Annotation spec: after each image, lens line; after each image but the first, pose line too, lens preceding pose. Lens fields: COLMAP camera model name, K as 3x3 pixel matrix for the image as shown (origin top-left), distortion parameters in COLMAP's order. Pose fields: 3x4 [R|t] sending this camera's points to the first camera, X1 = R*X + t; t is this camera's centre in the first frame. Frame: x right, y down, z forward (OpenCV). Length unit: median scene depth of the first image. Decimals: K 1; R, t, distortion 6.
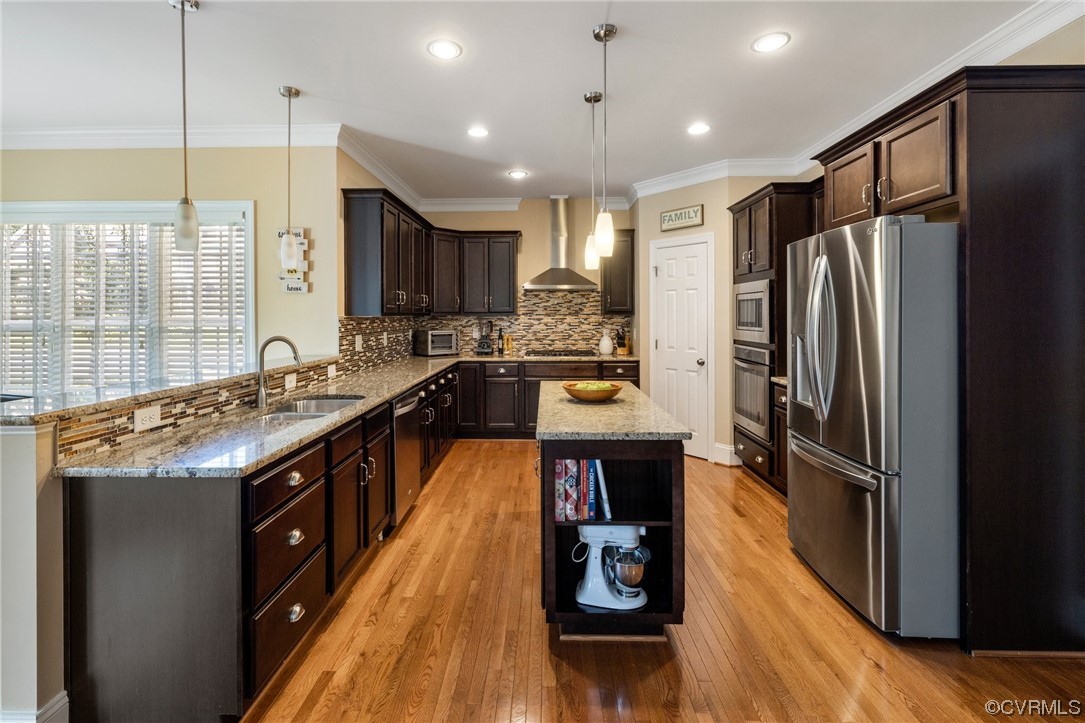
lens RADIAL K [[473.9, 0, 536.3], [0, 473.9, 316.0], [0, 0, 1]] dist [0.000790, 0.000354]
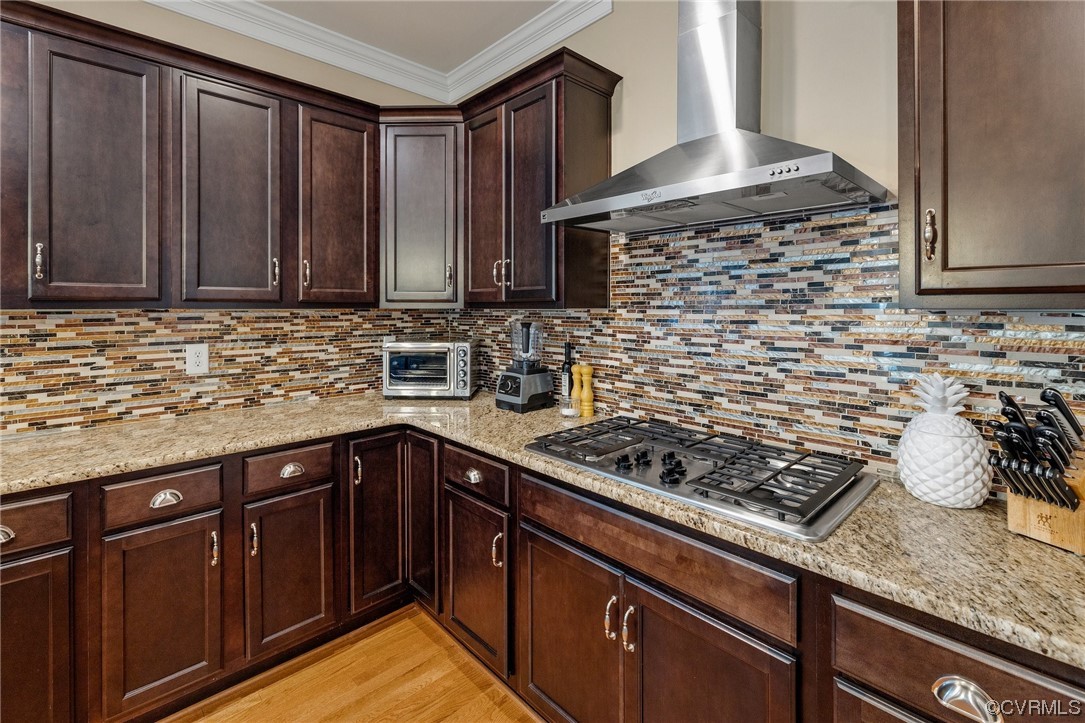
lens RADIAL K [[476.3, 0, 498.7], [0, 476.3, 307.3], [0, 0, 1]] dist [0.000506, 0.000053]
pose [[0.666882, 0.003425, -0.745156, 0.278524], [-0.004497, 0.999990, 0.000572, -0.003999], [0.745150, 0.002970, 0.666890, 1.155618]]
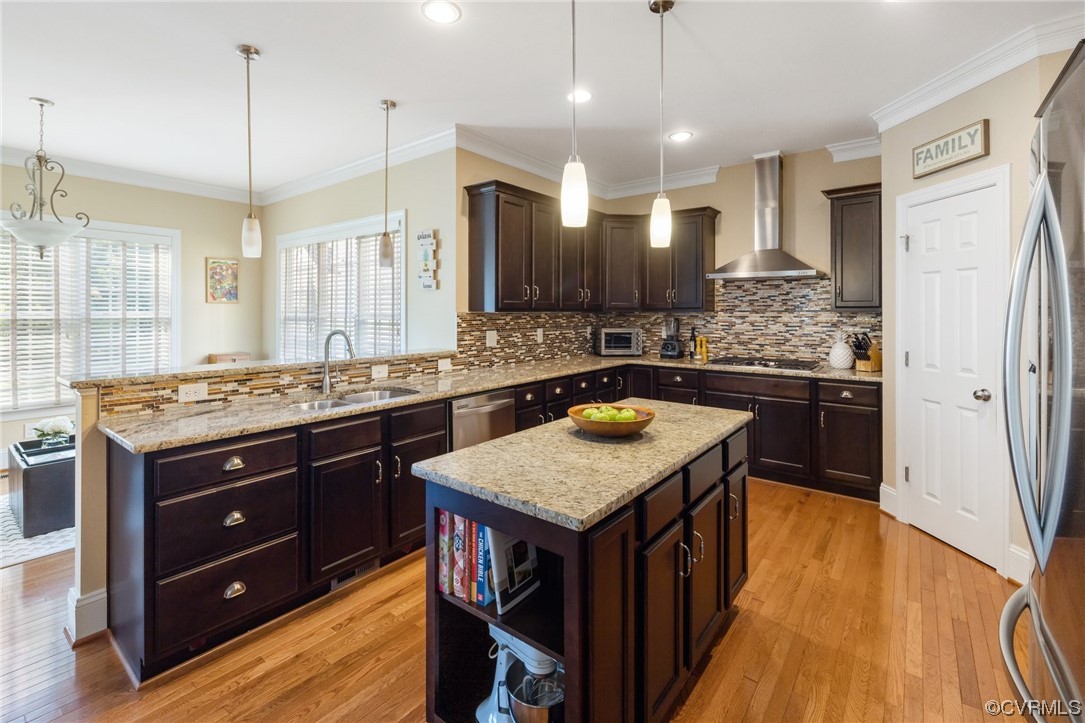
lens RADIAL K [[478.3, 0, 537.7], [0, 478.3, 310.0], [0, 0, 1]] dist [-0.000129, 0.000495]
pose [[0.798626, 0.002718, -0.601821, 0.344604], [-0.005301, 0.999983, -0.002519, -0.001895], [0.601804, 0.005202, 0.798627, 0.278214]]
